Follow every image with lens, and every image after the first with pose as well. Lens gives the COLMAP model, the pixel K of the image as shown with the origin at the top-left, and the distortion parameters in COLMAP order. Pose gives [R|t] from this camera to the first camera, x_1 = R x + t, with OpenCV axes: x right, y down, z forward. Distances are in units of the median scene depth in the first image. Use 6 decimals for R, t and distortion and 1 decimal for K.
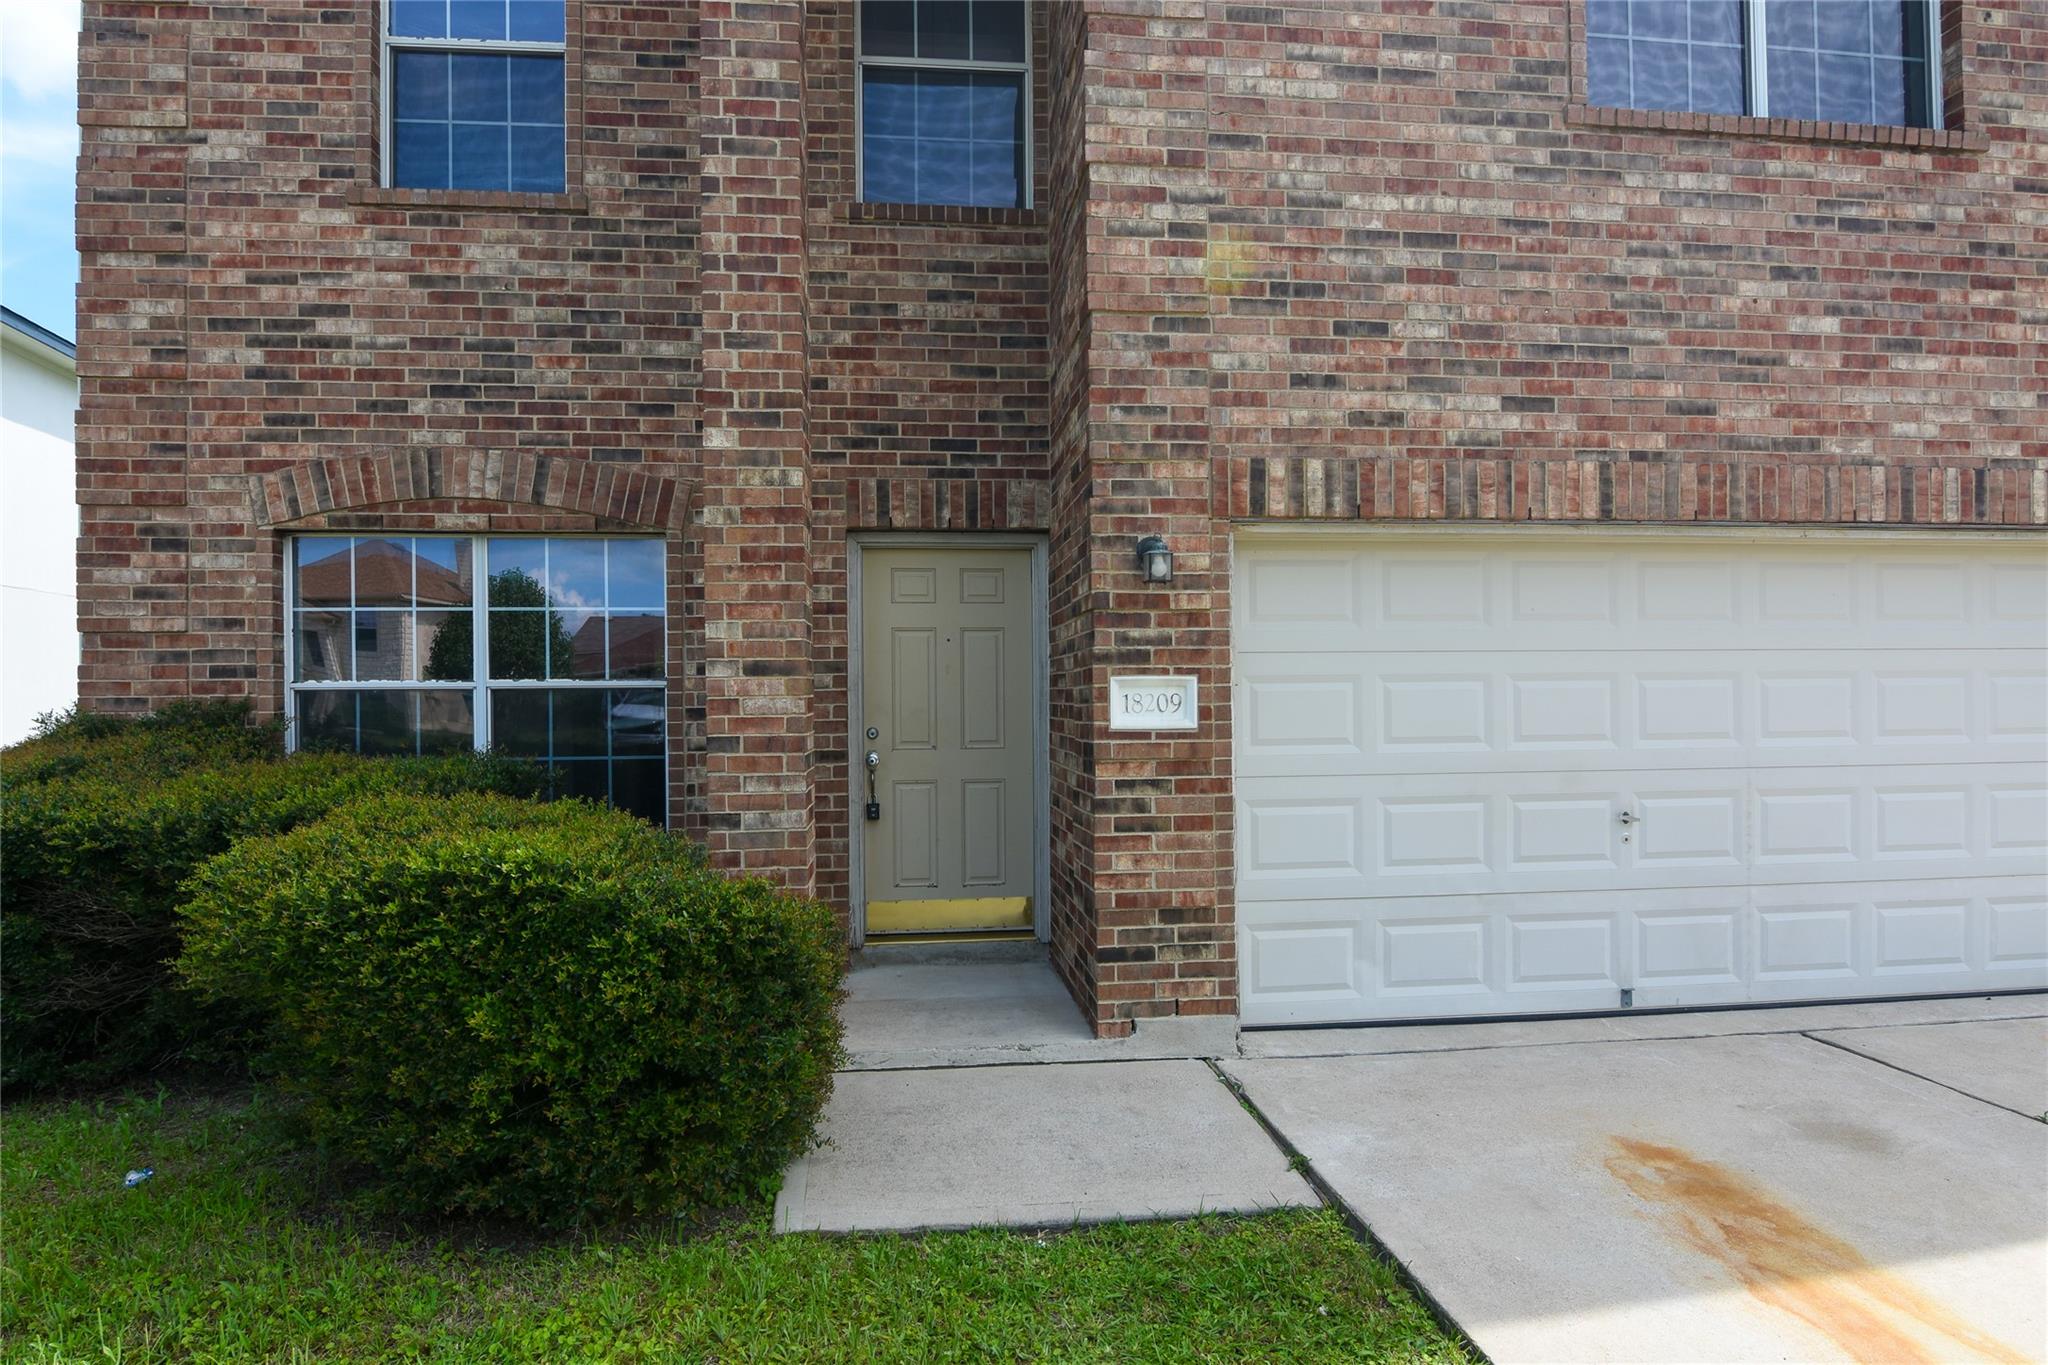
lens RADIAL K [[1120.0, 0, 1020.6], [0, 1120.0, 686.0], [0, 0, 1]] dist [-0.018597, -0.001395]
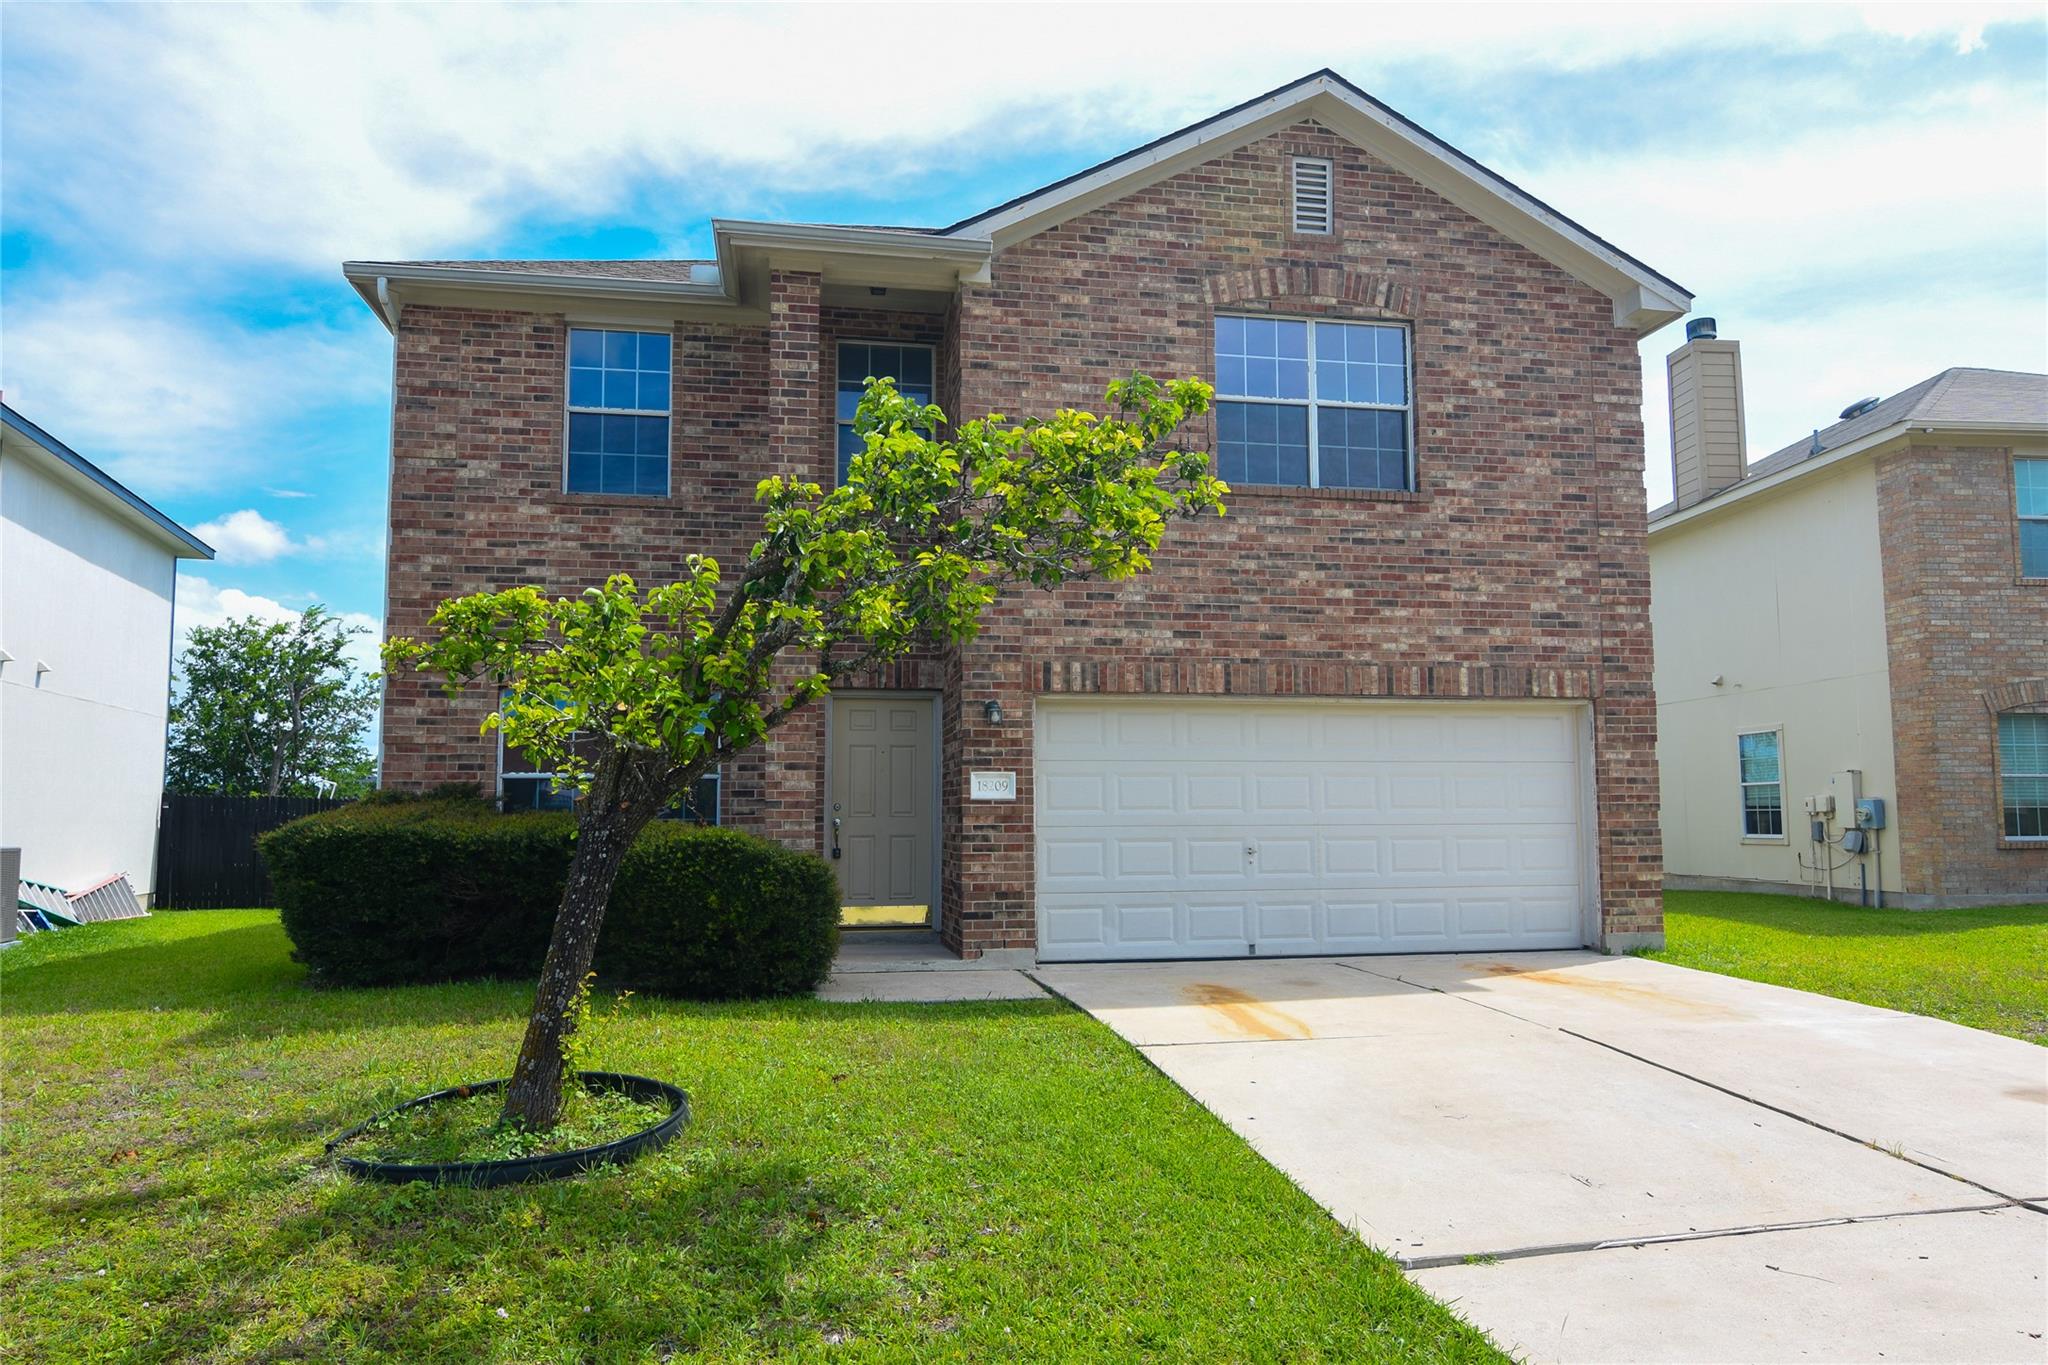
lens RADIAL K [[1256.9, 0, 1025.2], [0, 1256.9, 703.8], [0, 0, 1]] dist [0.003237, -0.000411]
pose [[0.996901, 0.011471, 0.077822, 0.001946], [-0.005310, 0.996867, -0.078920, 0.041981], [-0.078483, 0.078262, 0.993839, -1.104982]]
